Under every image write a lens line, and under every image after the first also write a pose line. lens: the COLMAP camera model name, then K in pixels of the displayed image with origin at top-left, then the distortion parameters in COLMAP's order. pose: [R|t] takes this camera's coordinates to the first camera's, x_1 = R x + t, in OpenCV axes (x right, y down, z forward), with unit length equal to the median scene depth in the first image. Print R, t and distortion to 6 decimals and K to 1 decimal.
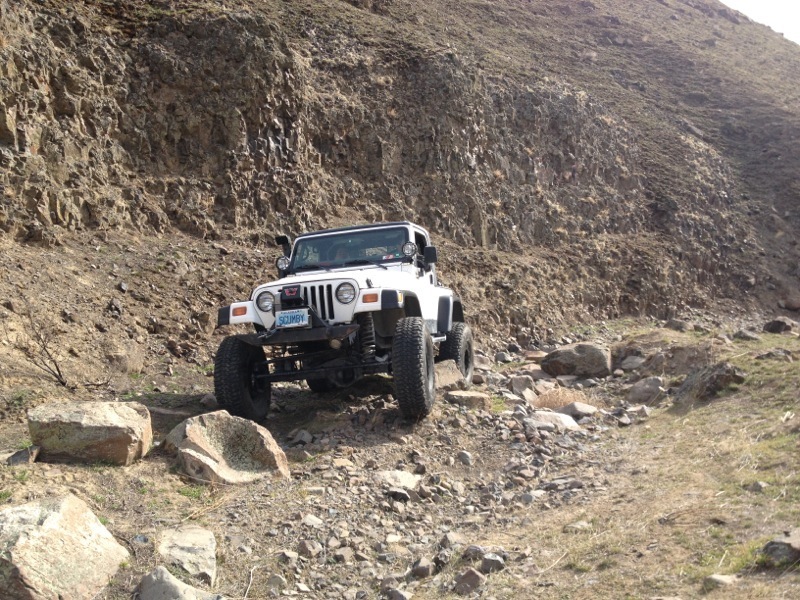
lens RADIAL K [[729.3, 0, 406.1], [0, 729.3, 296.6], [0, 0, 1]] dist [-0.004195, 0.000000]
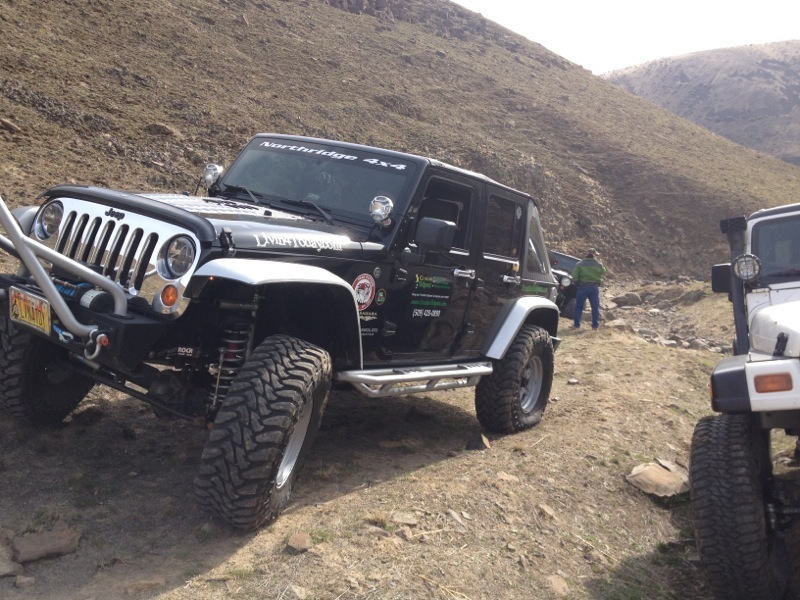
lens RADIAL K [[729.3, 0, 403.4], [0, 729.3, 300.8], [0, 0, 1]] dist [-0.004195, 0.000000]
pose [[0.966191, -0.100703, 0.237347, -0.730475], [0.100334, 0.994860, 0.013662, -0.010326], [-0.237502, 0.010614, 0.971329, -0.845539]]
